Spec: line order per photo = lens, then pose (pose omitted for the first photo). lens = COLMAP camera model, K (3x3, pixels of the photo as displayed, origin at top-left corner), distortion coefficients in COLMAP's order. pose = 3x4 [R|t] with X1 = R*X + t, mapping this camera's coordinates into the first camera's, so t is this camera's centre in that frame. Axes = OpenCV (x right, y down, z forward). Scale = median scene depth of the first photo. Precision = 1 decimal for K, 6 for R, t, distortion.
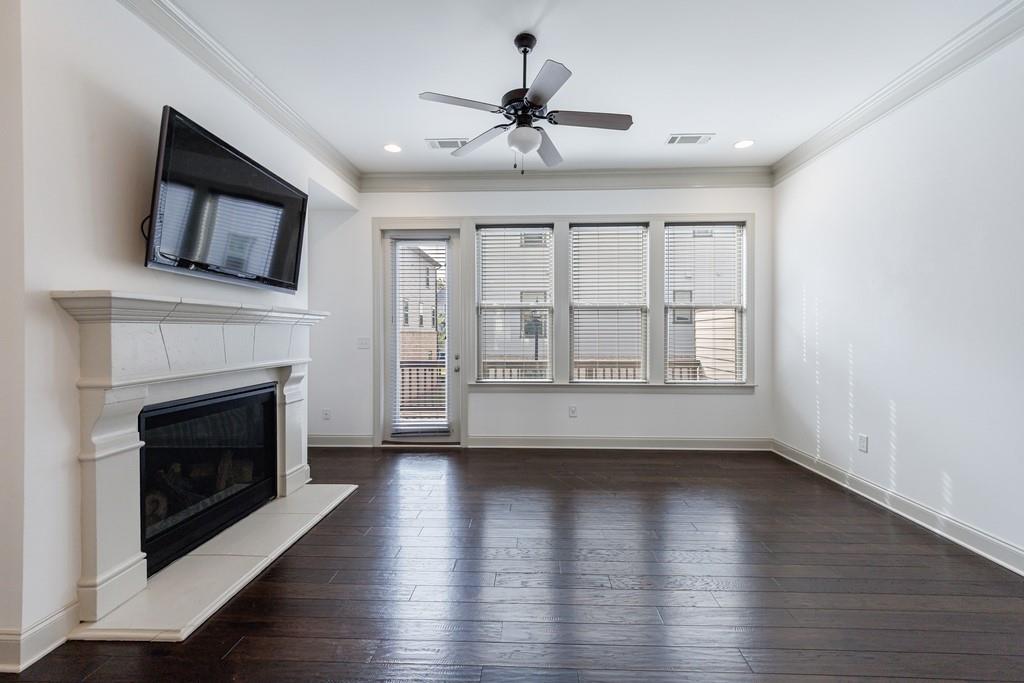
lens RADIAL K [[423.7, 0, 515.8], [0, 423.7, 336.7], [0, 0, 1]] dist [0.000833, -0.001700]
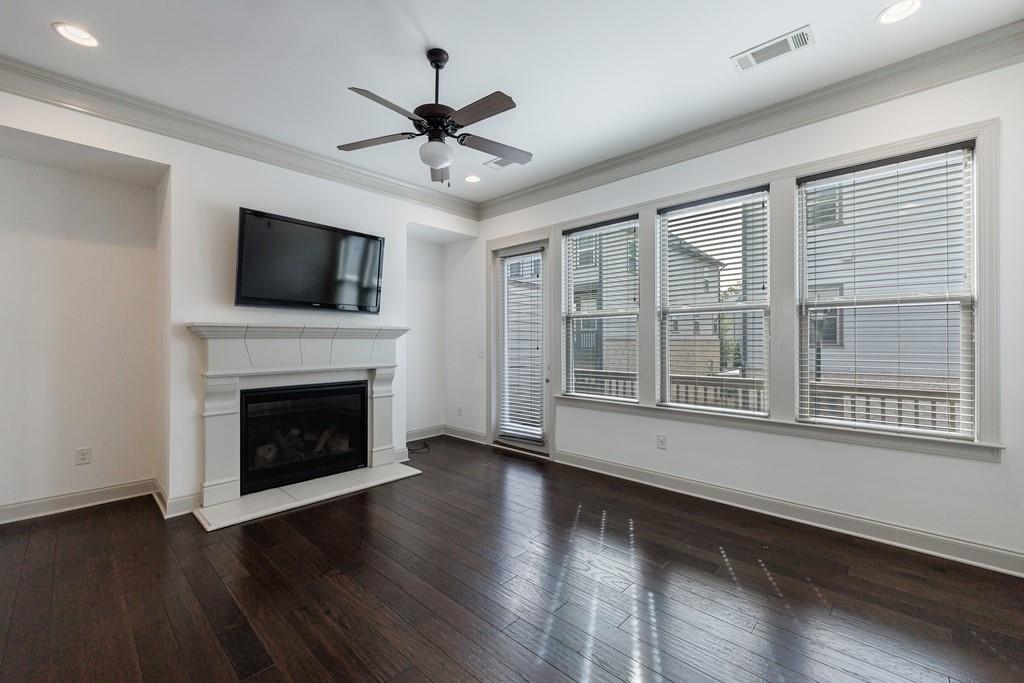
lens RADIAL K [[423.7, 0, 520.6], [0, 423.7, 341.9], [0, 0, 1]] dist [0.000833, -0.001700]
pose [[0.745268, 0.002387, -0.666761, 0.488832], [-0.004175, 0.999991, -0.001087, -0.011692], [0.666752, 0.003594, 0.745271, 0.227181]]
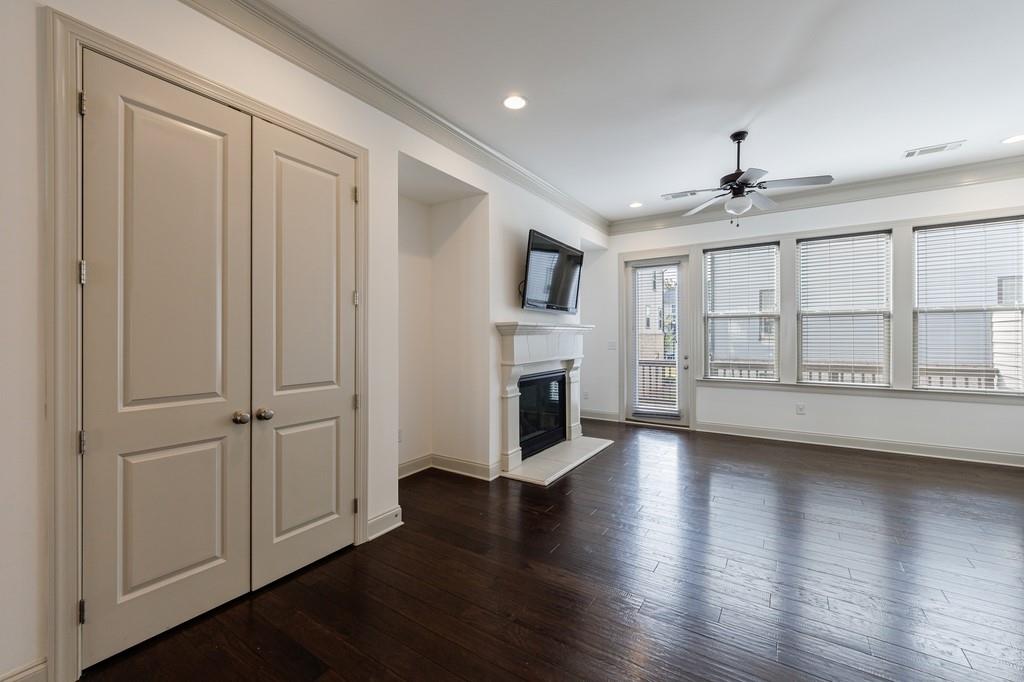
lens RADIAL K [[423.7, 0, 492.7], [0, 423.7, 339.0], [0, 0, 1]] dist [0.000833, -0.001700]
pose [[0.844130, 0.000900, -0.536137, 0.050424], [0.000581, 0.999996, 0.002595, -0.009360], [0.536138, -0.002502, 0.844127, -0.371295]]
